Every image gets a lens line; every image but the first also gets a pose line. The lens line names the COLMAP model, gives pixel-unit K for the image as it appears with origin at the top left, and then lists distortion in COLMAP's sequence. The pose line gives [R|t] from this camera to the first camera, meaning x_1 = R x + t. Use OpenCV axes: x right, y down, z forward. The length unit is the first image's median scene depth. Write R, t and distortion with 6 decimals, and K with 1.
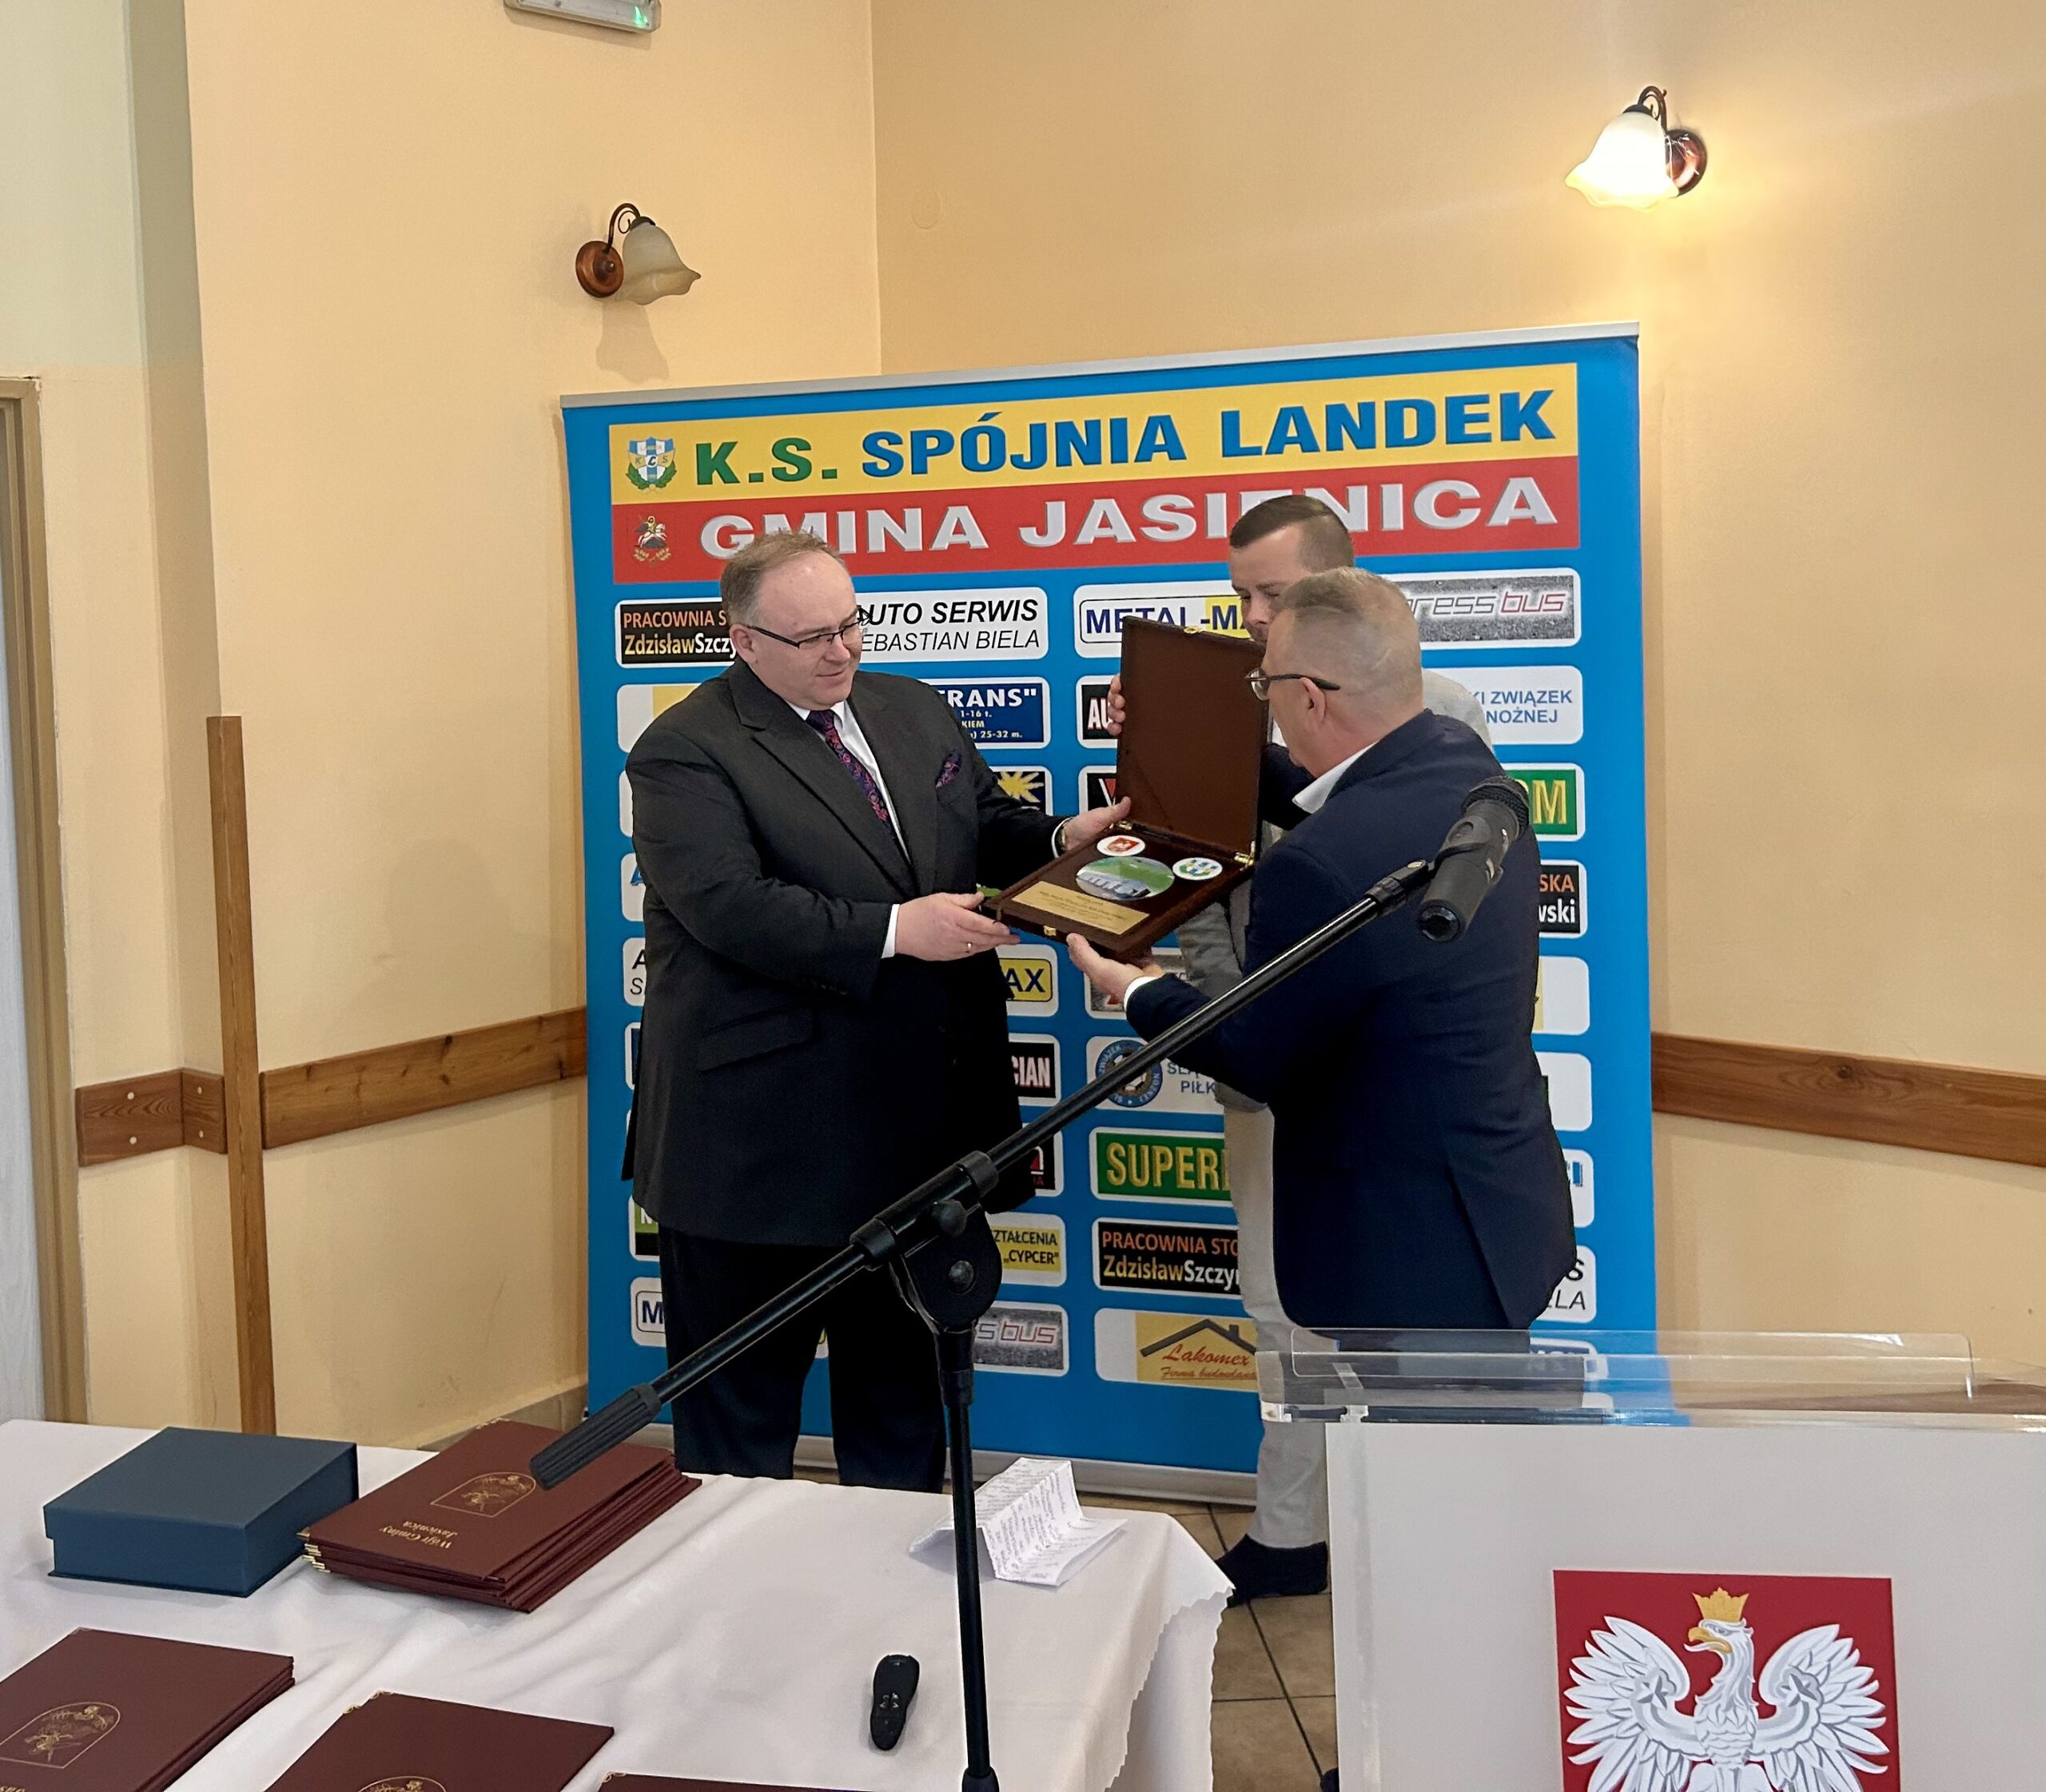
lens RADIAL K [[2198.3, 0, 903.2], [0, 2198.3, 713.4], [0, 0, 1]] dist [0.148598, 0.000000]
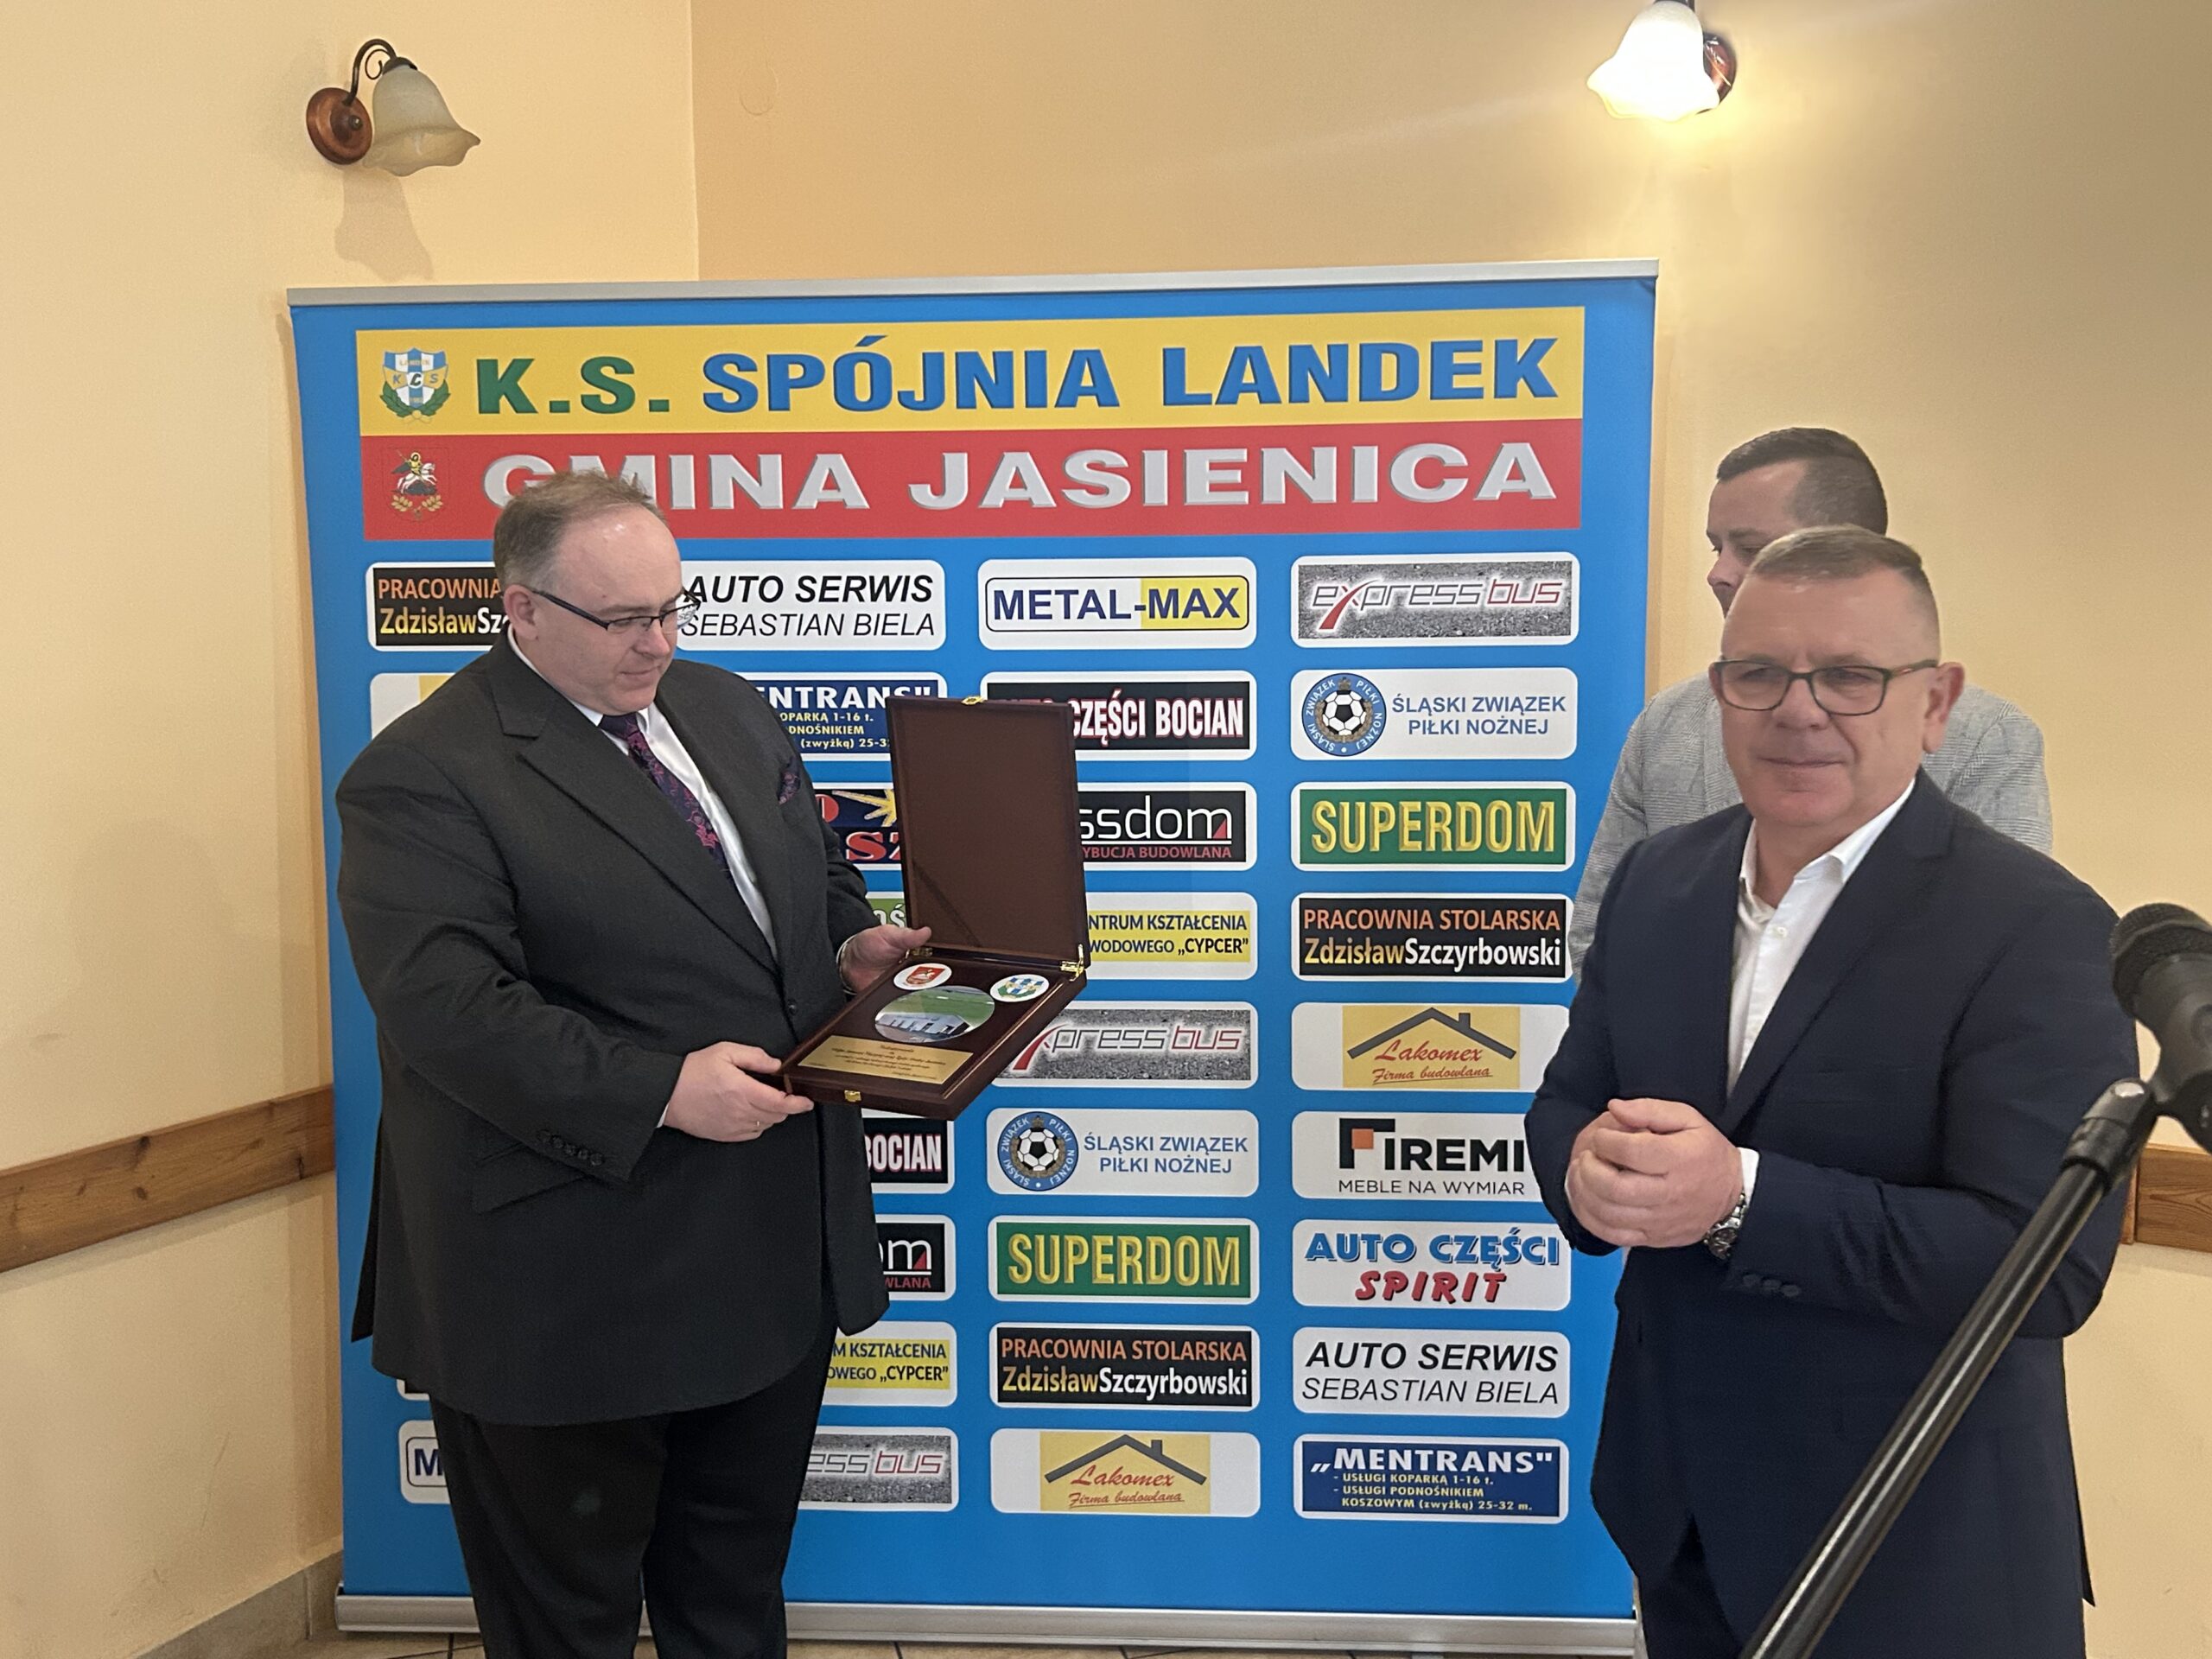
lens RADIAL K [[2010.4, 0, 1122.0], [0, 2010.4, 810.5], [0, 0, 1]] dist [0.116200, -0.177960]
pose [[0.972849, -0.003330, 0.231417, -0.042158], [-0.009881, 0.998387, 0.055906, -0.007841], [-0.231230, -0.056674, 0.971247, 0.264015]]
